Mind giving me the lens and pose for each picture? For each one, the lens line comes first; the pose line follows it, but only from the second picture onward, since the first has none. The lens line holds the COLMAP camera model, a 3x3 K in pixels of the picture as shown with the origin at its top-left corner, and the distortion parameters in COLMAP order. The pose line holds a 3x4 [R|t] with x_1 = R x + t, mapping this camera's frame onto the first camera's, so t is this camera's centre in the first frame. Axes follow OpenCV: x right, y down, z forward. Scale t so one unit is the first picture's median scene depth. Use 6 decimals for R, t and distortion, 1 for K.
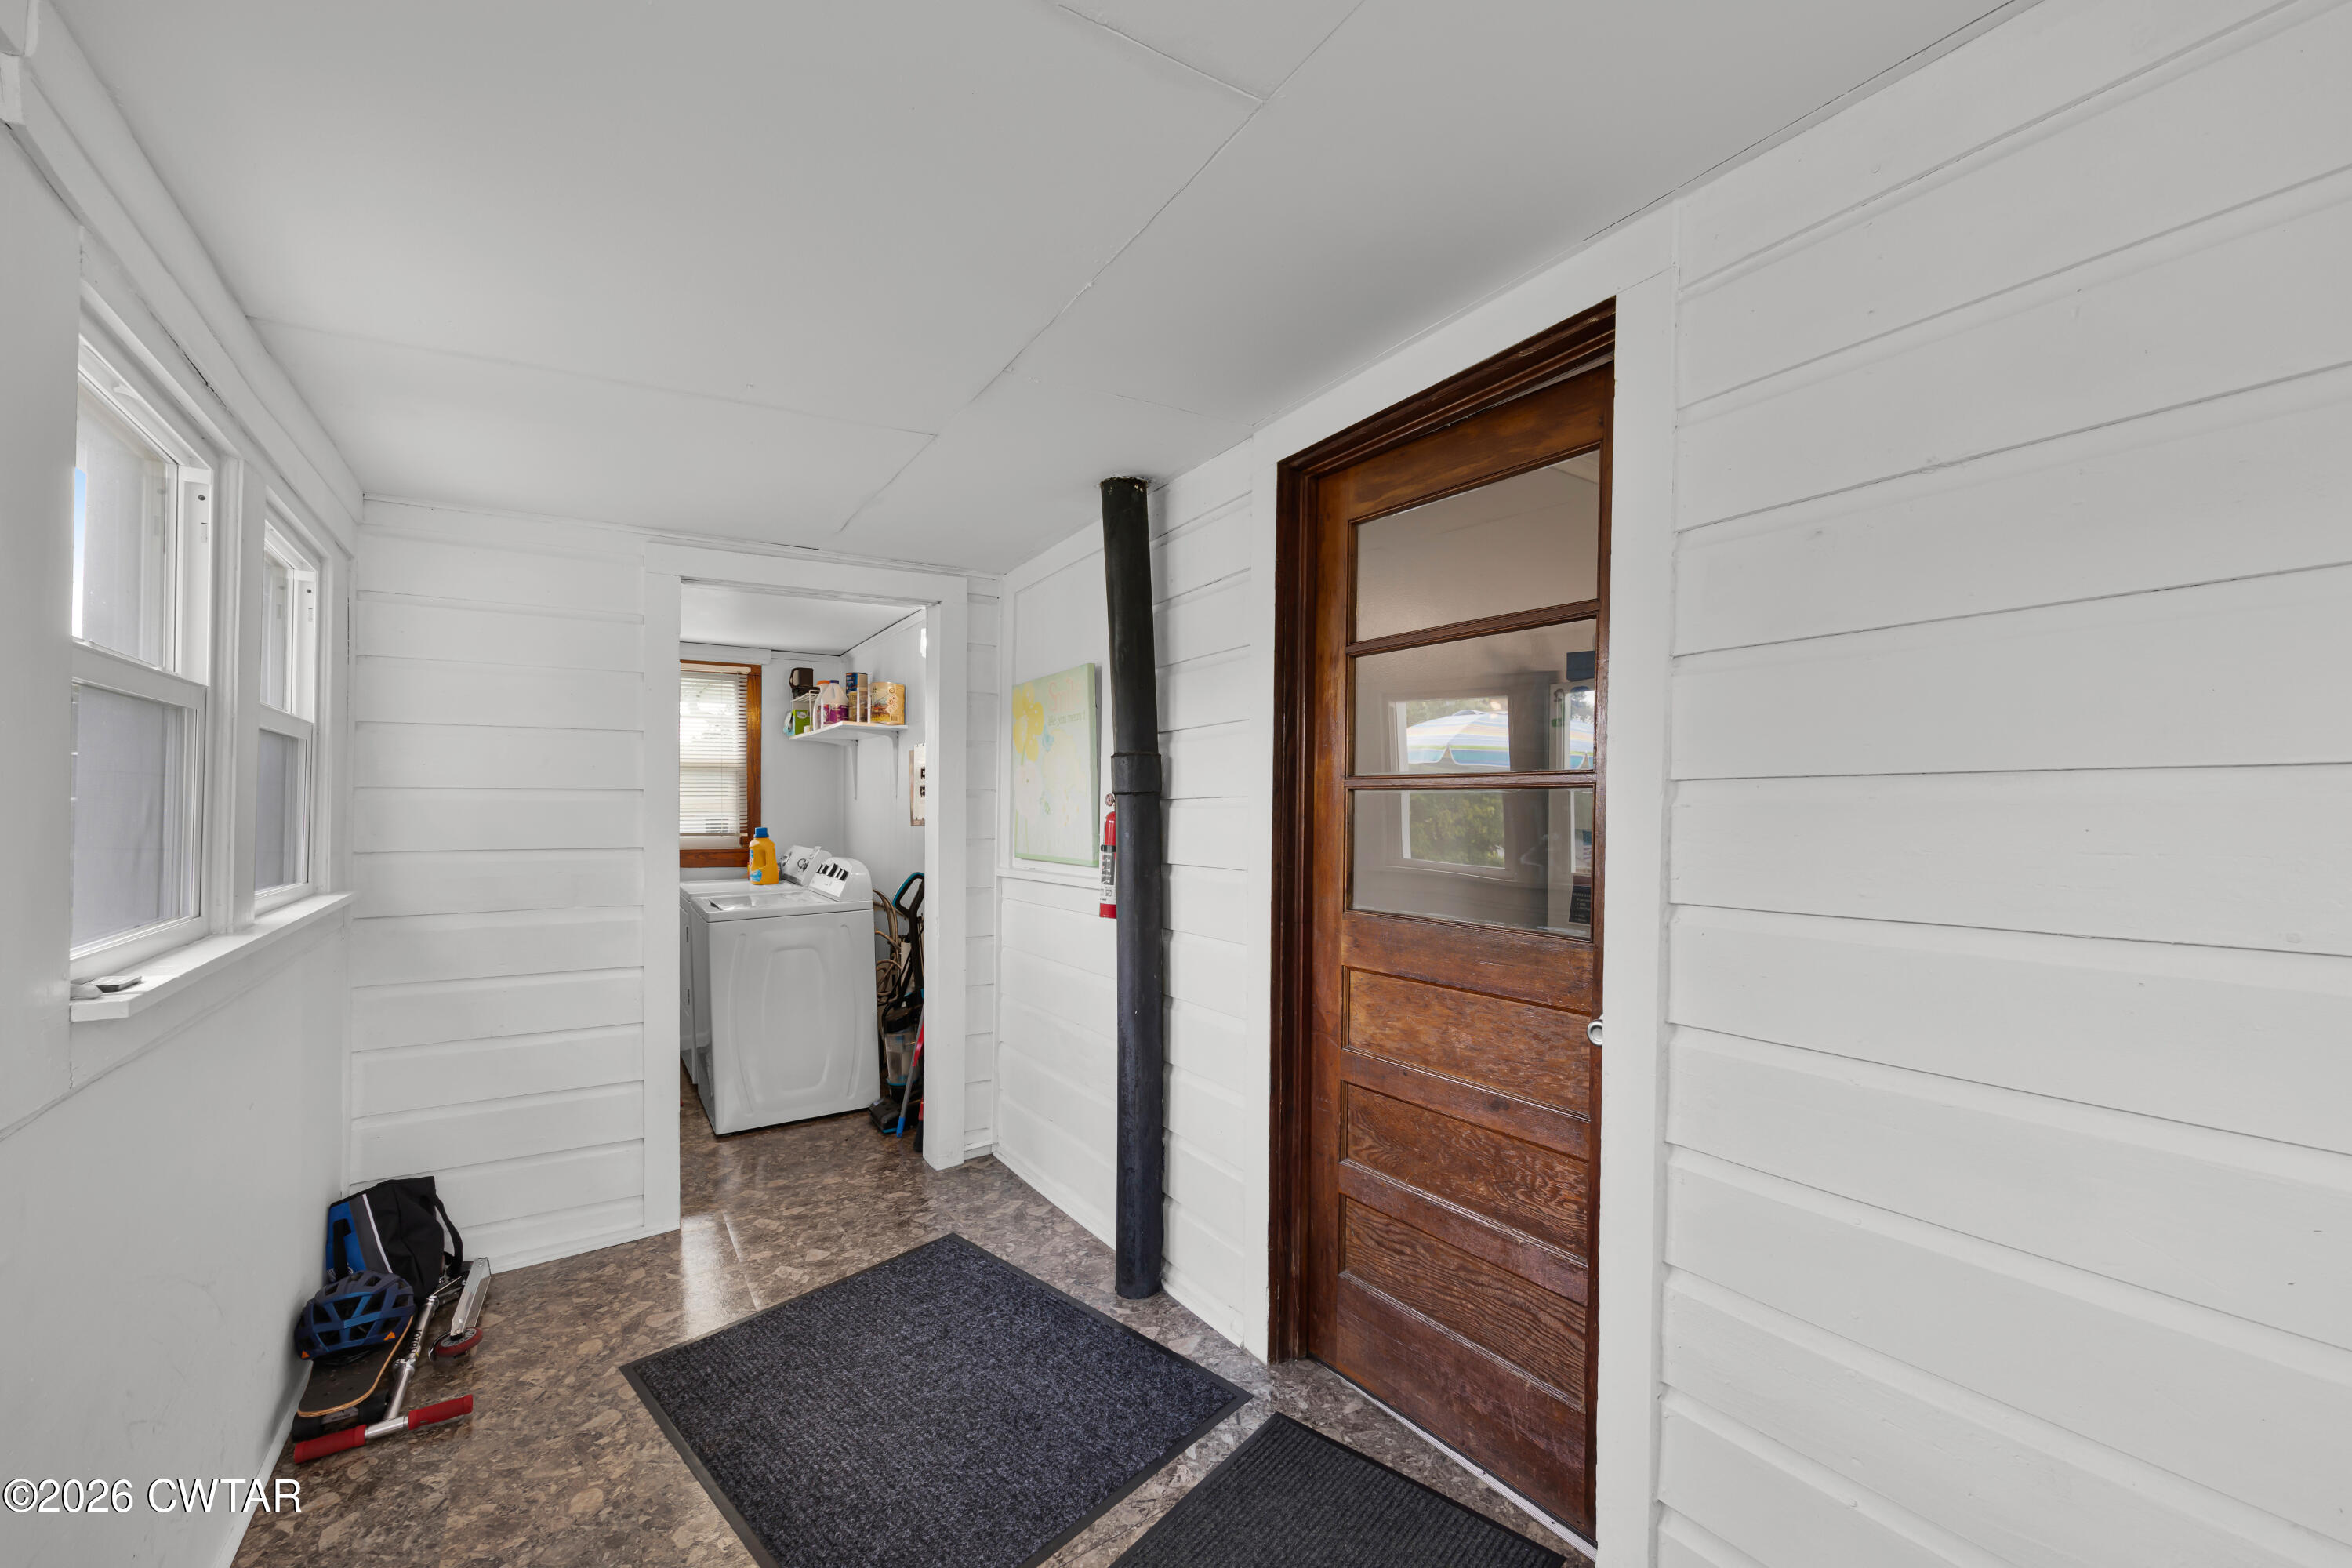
lens RADIAL K [[948.9, 0, 1179.2], [0, 948.9, 789.9], [0, 0, 1]] dist [0.001609, 0.000502]
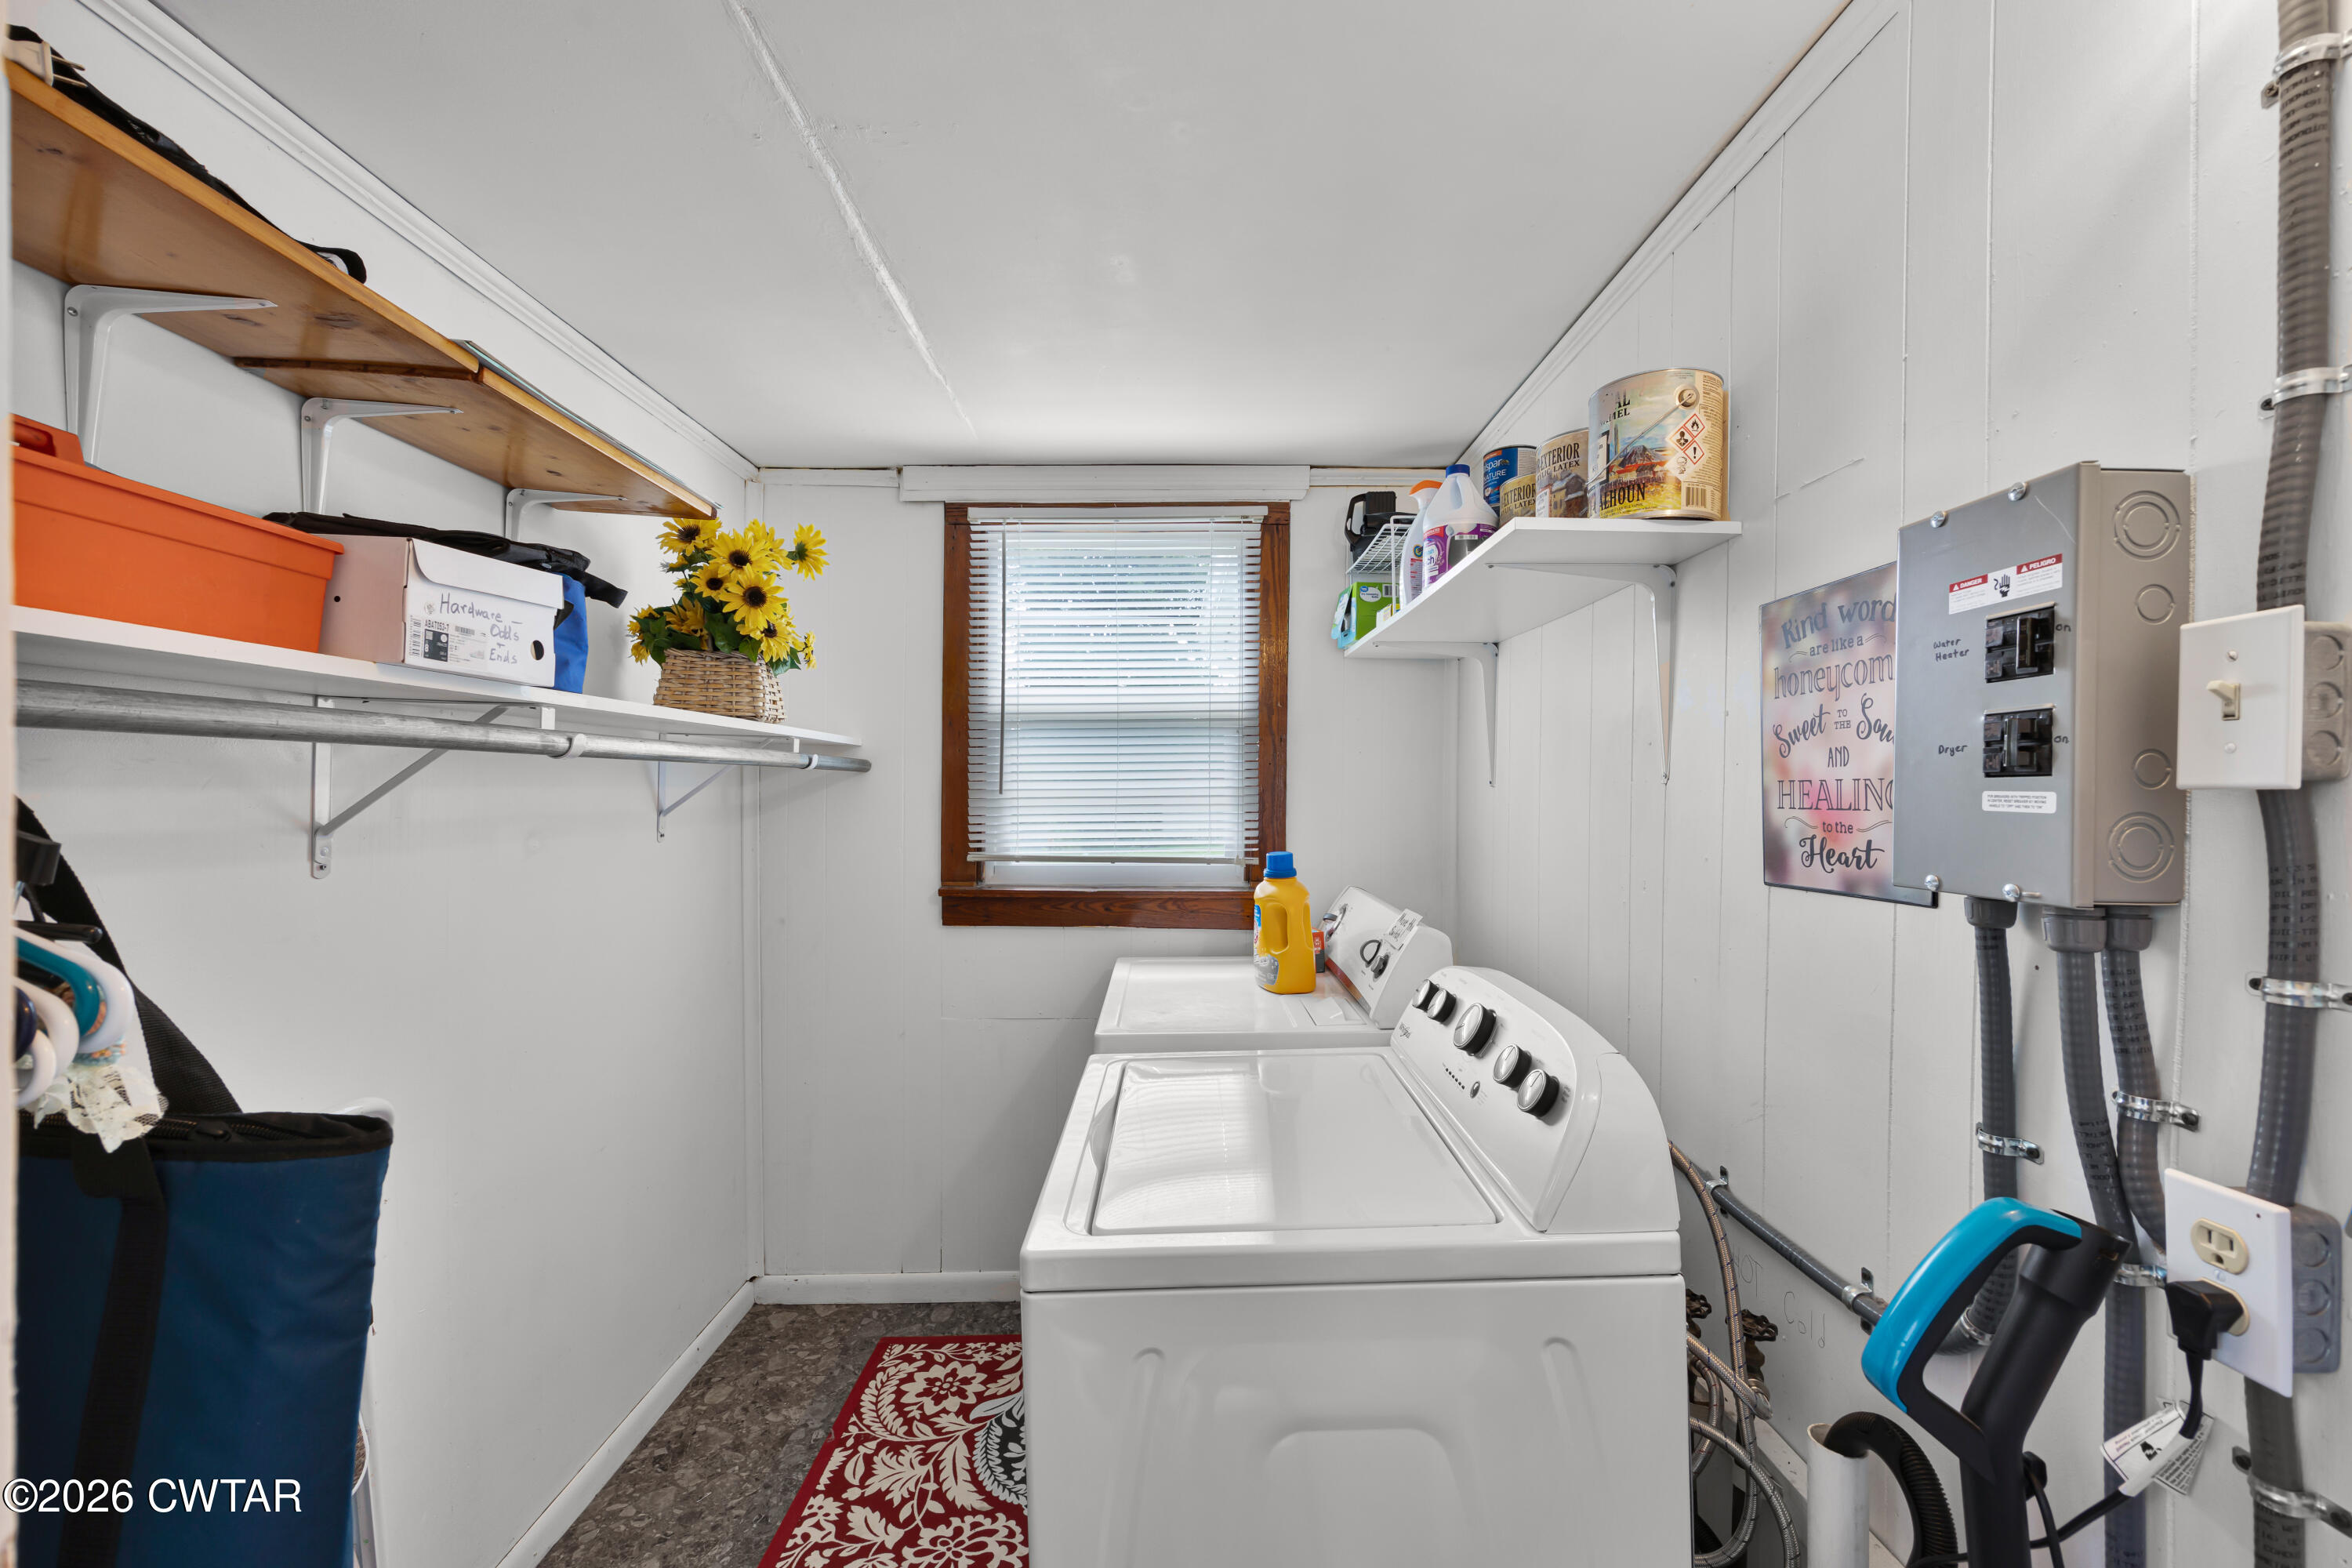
lens RADIAL K [[948.9, 0, 1179.2], [0, 948.9, 789.9], [0, 0, 1]] dist [0.001609, 0.000502]
pose [[0.843279, 0.008662, -0.537407, -0.246436], [-0.003117, 0.999932, 0.011226, 0.006820], [0.537468, -0.007791, 0.843248, 0.607948]]
